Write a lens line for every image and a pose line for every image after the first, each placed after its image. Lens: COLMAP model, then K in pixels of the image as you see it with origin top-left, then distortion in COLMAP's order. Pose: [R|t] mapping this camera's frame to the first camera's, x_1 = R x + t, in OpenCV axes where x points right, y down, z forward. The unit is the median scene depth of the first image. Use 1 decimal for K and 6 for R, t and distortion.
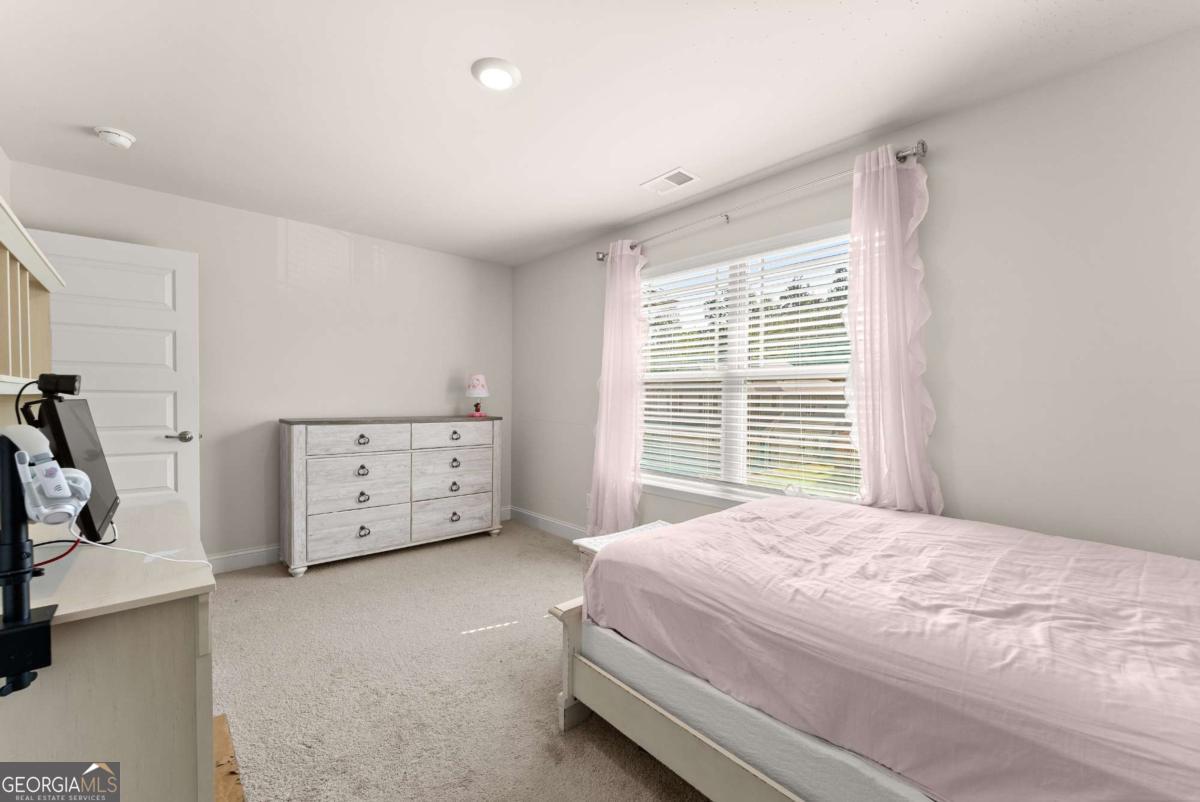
lens RADIAL K [[488.8, 0, 600.0], [0, 488.8, 401.0], [0, 0, 1]] dist [-0.001843, -0.000368]
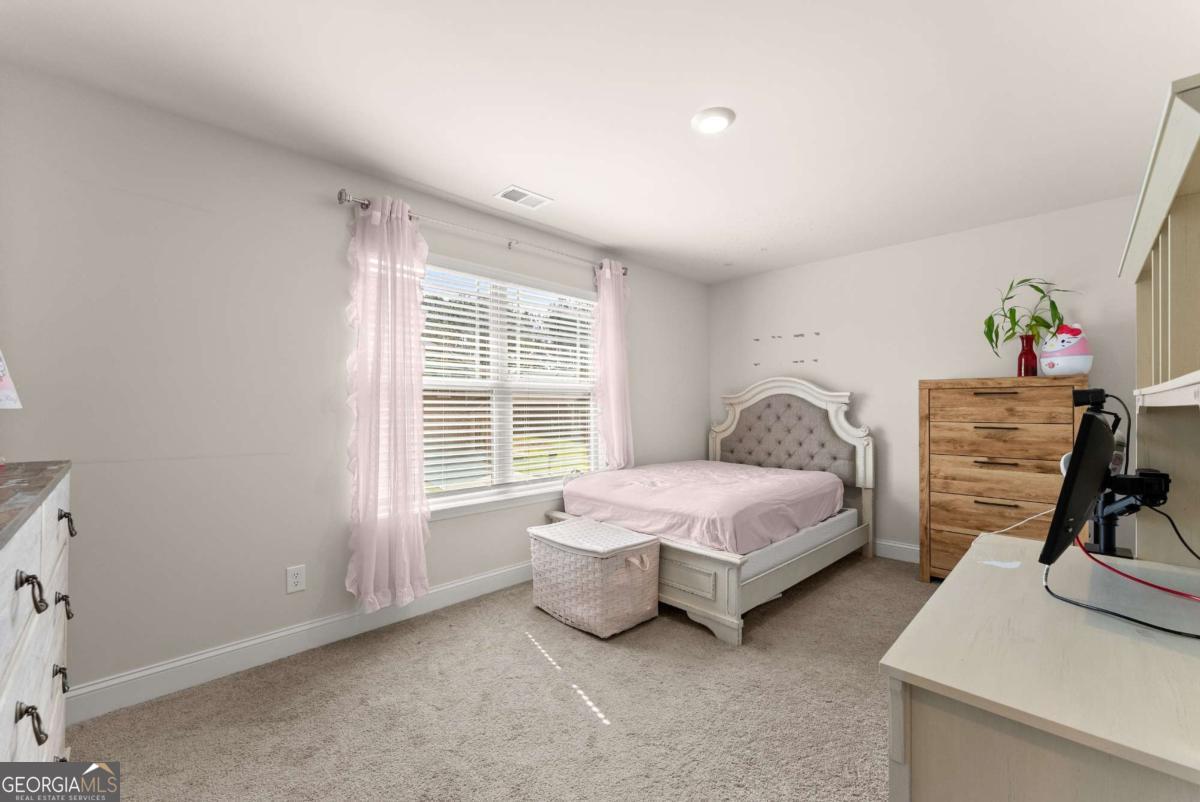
lens RADIAL K [[488.8, 0, 600.0], [0, 488.8, 401.0], [0, 0, 1]] dist [-0.001843, -0.000368]
pose [[-0.054409, 0.003282, 0.998513, -0.807504], [0.007785, 0.999966, -0.002863, -0.013815], [-0.998488, 0.007617, -0.054433, 0.810834]]
